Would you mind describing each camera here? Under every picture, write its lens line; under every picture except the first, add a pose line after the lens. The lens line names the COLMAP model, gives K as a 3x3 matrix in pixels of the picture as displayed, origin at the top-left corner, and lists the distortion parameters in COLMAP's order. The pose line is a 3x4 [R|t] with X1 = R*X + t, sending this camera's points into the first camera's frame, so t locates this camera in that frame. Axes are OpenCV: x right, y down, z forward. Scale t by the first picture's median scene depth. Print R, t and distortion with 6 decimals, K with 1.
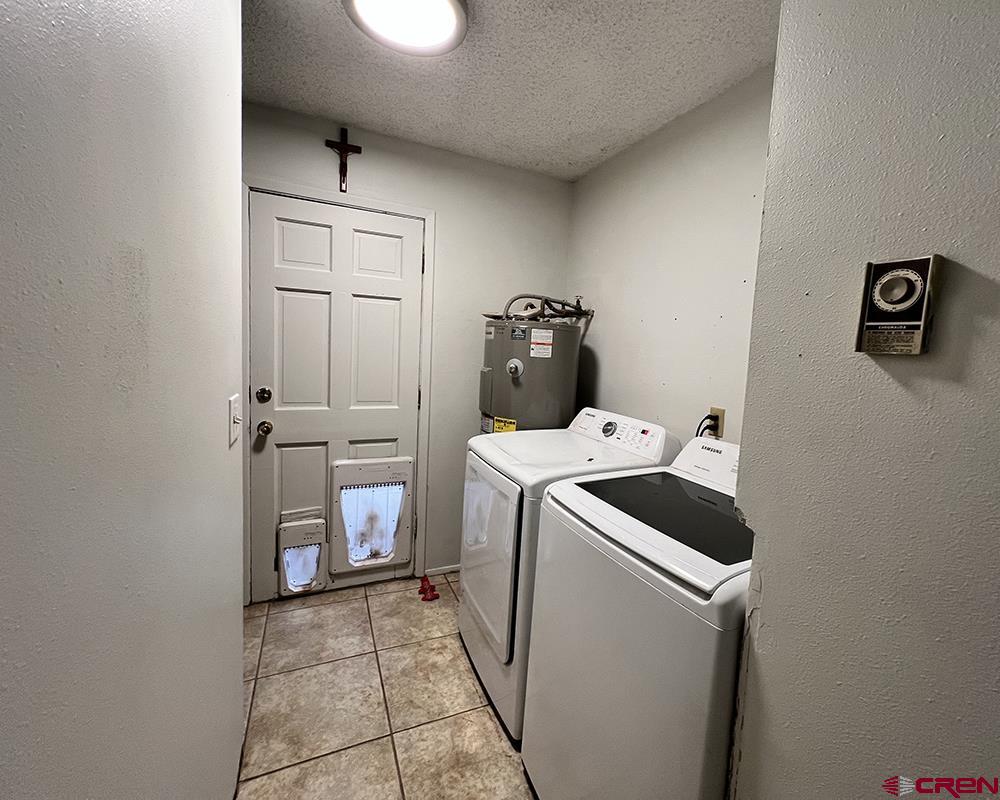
lens RADIAL K [[424.8, 0, 496.4], [0, 424.8, 385.7], [0, 0, 1]] dist [0.000180, 0.000076]
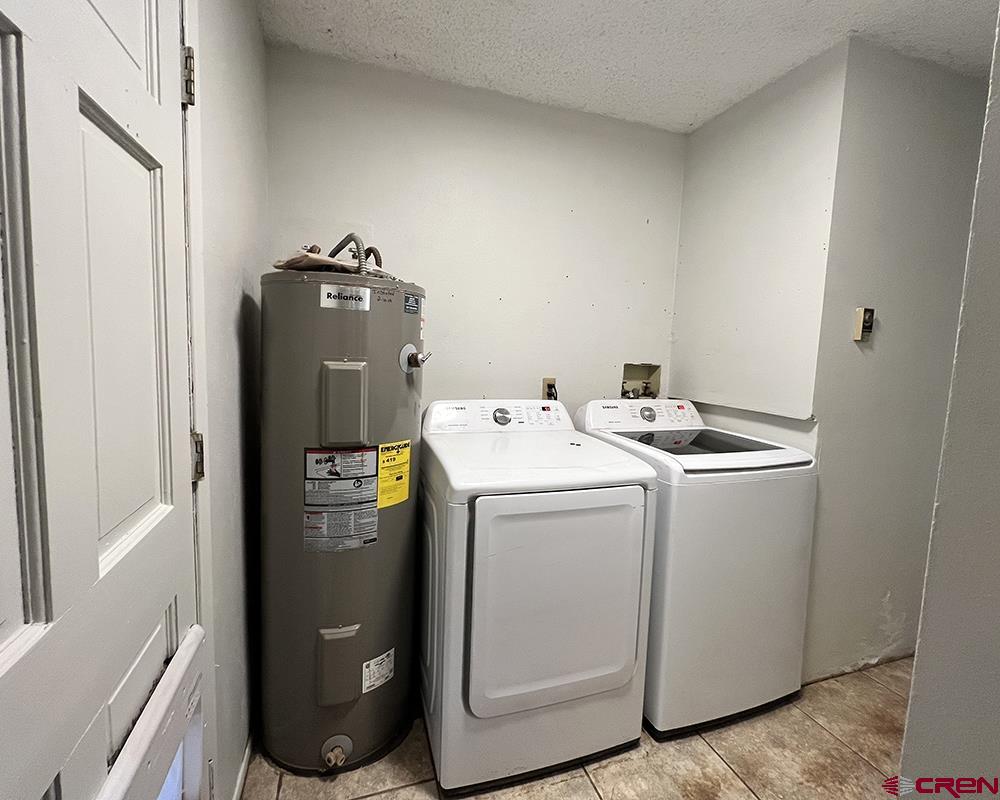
lens RADIAL K [[451.6, 0, 496.7], [0, 451.6, 386.3], [0, 0, 1]] dist [0.000294, 0.000043]
pose [[0.097726, -0.137027, 0.985735, -0.741808], [0.058959, 0.989533, 0.131710, -0.098814], [-0.993465, 0.045246, 0.104782, 0.973173]]
